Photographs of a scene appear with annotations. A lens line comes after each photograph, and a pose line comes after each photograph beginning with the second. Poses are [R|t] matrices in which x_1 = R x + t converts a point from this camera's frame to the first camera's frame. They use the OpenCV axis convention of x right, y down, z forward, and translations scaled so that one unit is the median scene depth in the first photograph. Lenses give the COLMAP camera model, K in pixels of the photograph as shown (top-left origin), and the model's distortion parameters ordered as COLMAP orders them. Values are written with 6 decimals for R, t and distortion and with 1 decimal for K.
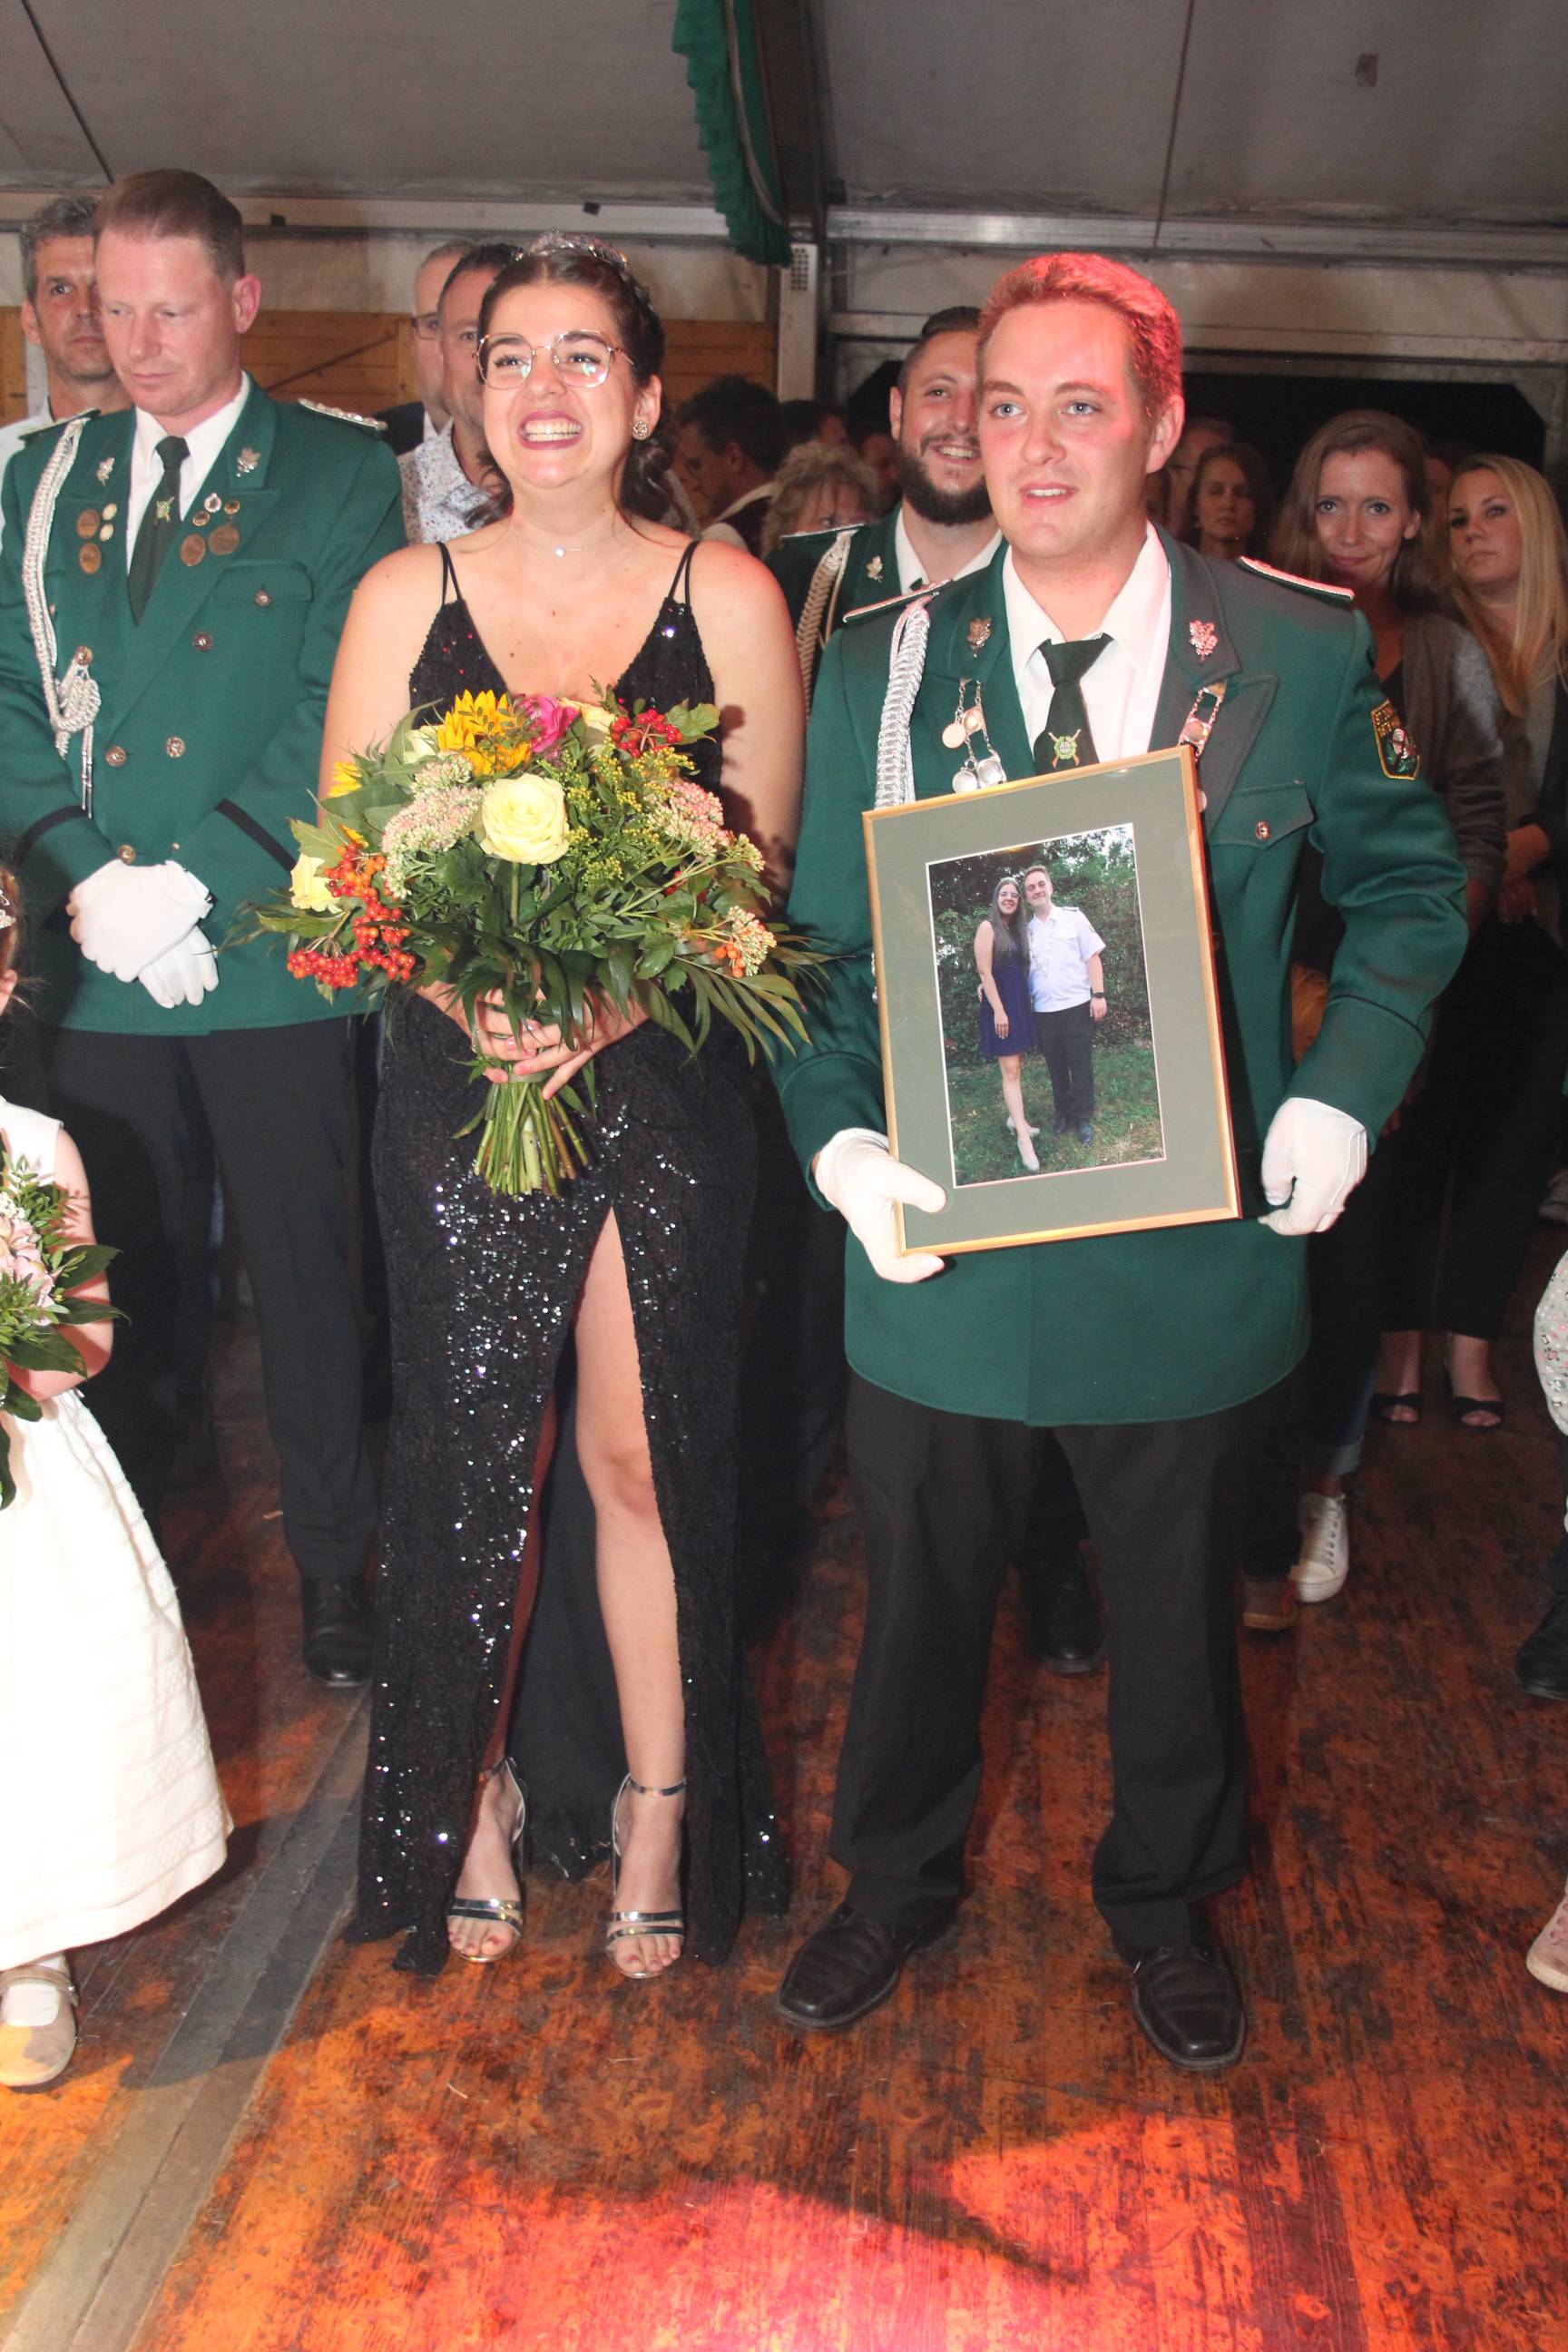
lens RADIAL K [[2635.0, 0, 861.5], [0, 2635.0, 1283.4], [0, 0, 1]] dist [-0.105314, 0.184825]
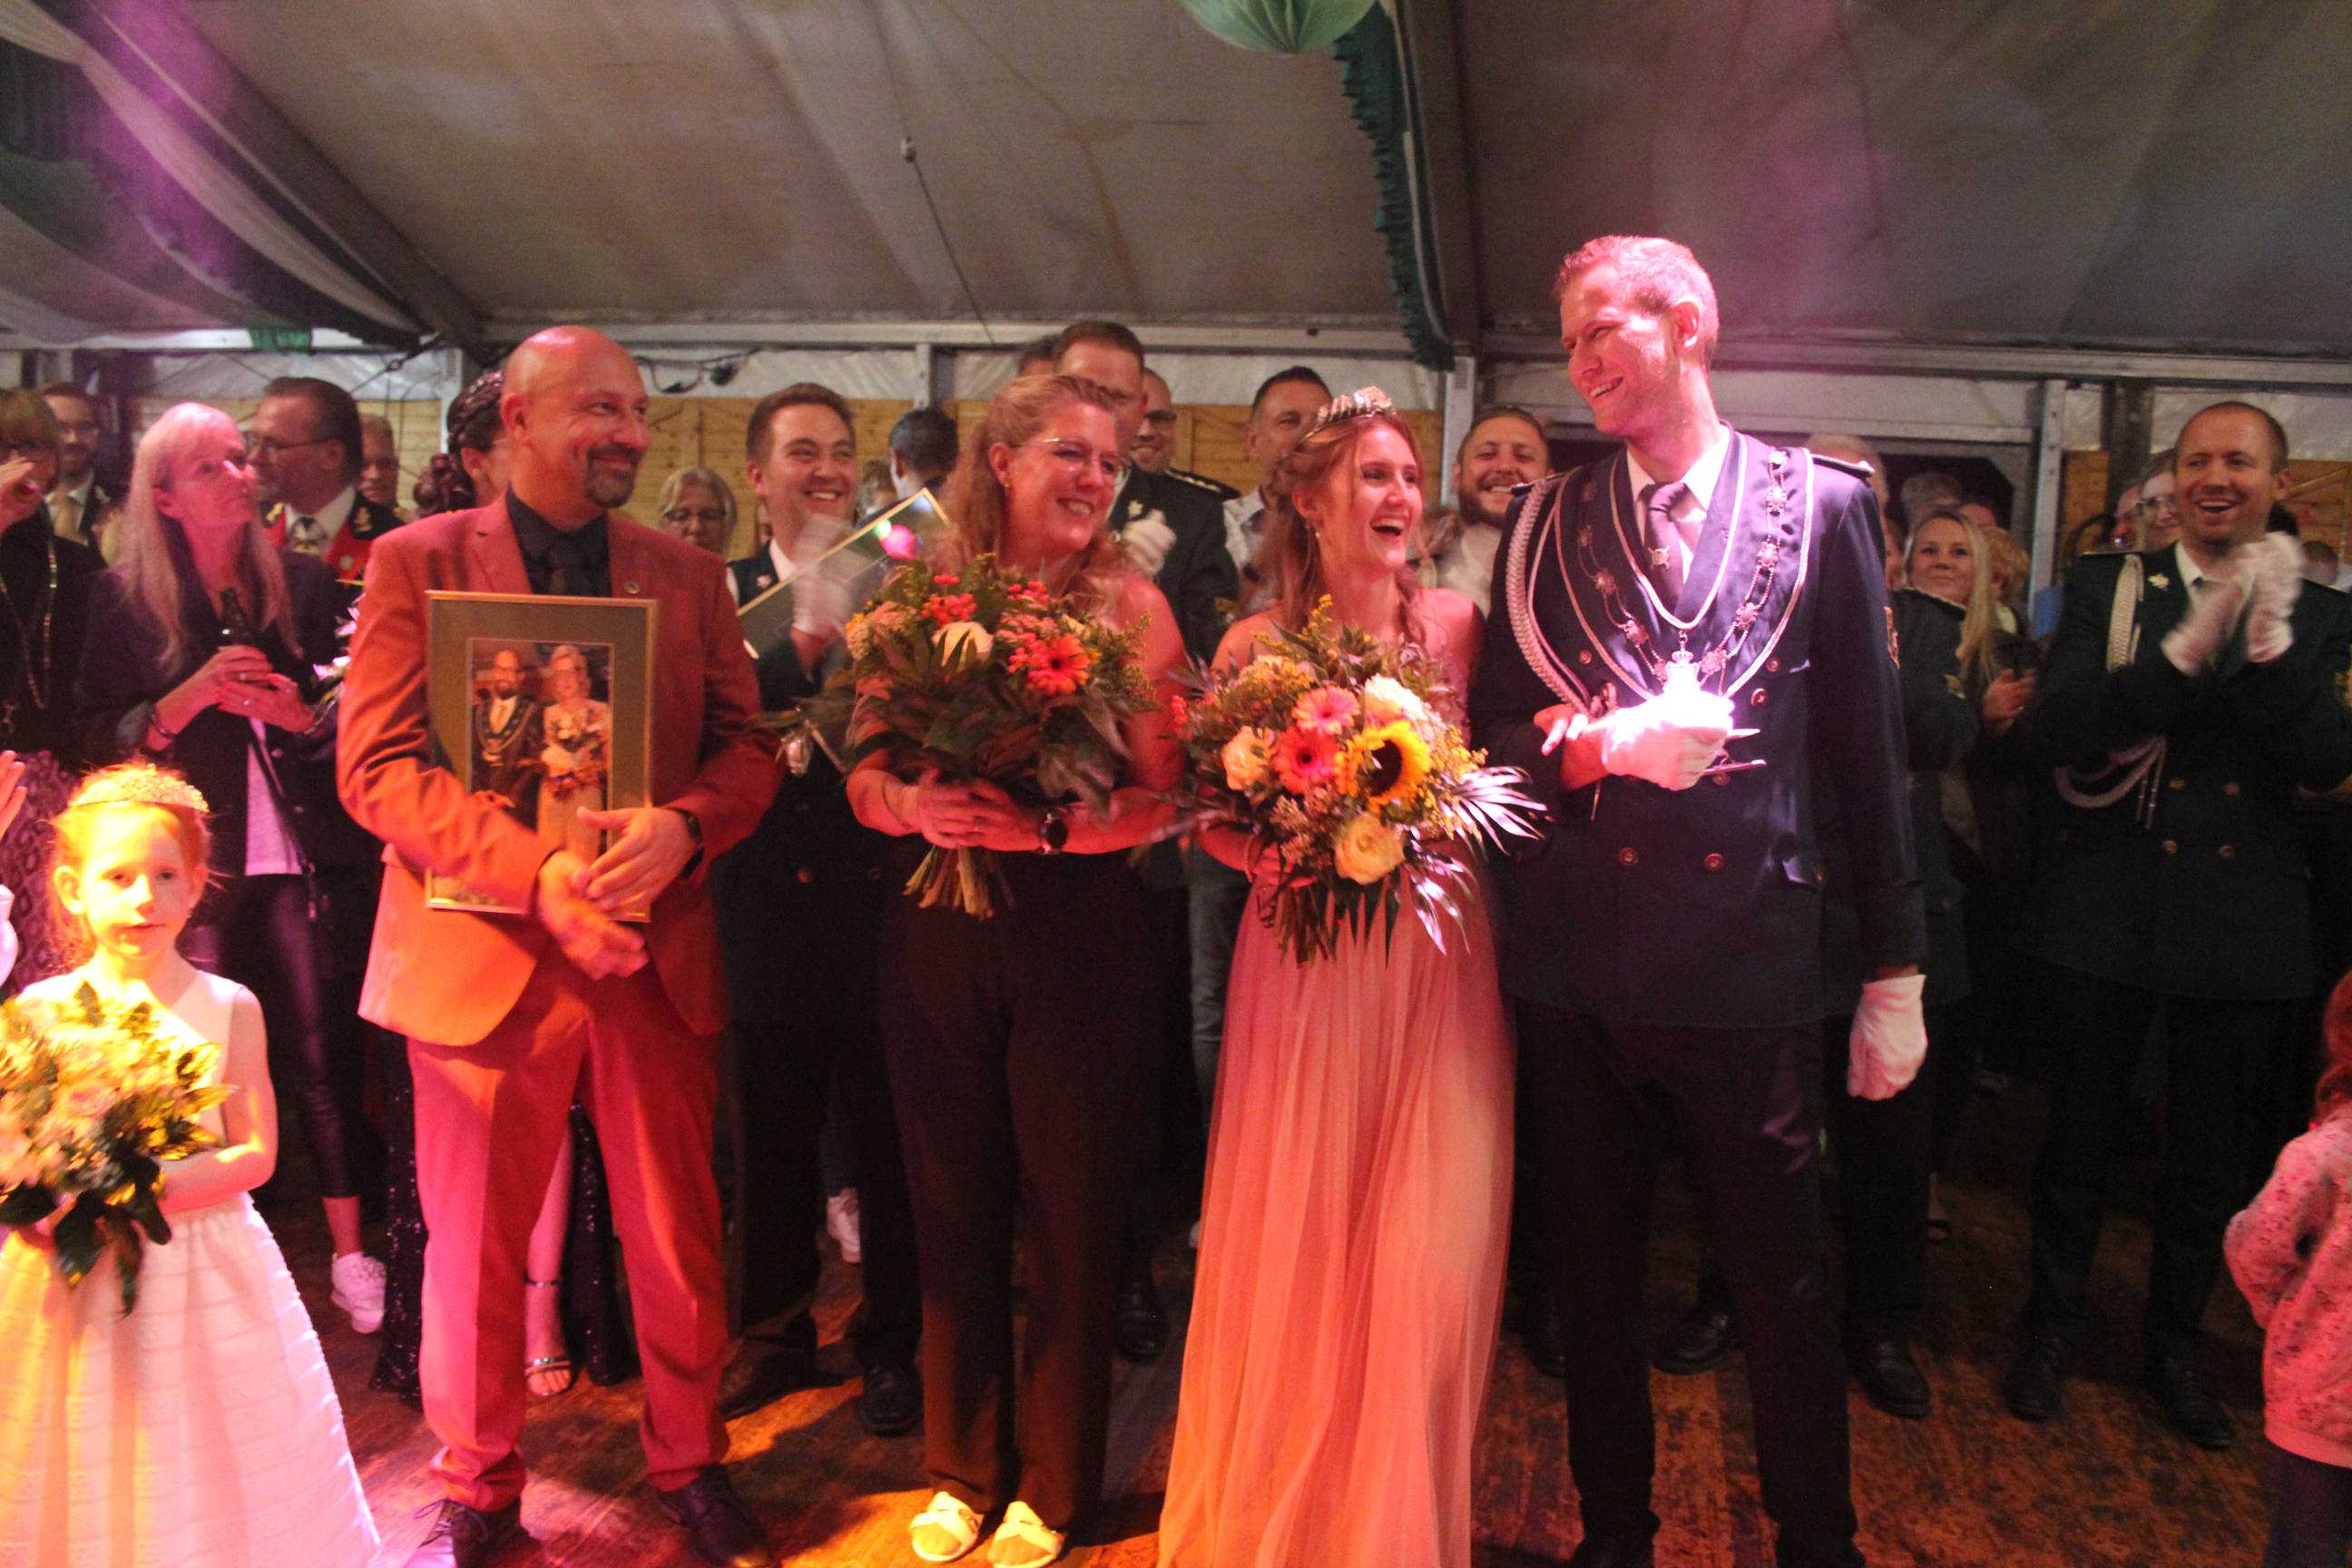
lens RADIAL K [[2103.2, 0, 1228.8], [0, 2103.2, 763.0], [0, 0, 1]] dist [-0.125011, 0.165808]
pose [[0.991761, 0.021200, -0.126339, -0.003630], [-0.043198, 0.983795, -0.174016, 0.032068], [0.120602, 0.178040, 0.976605, -0.148852]]
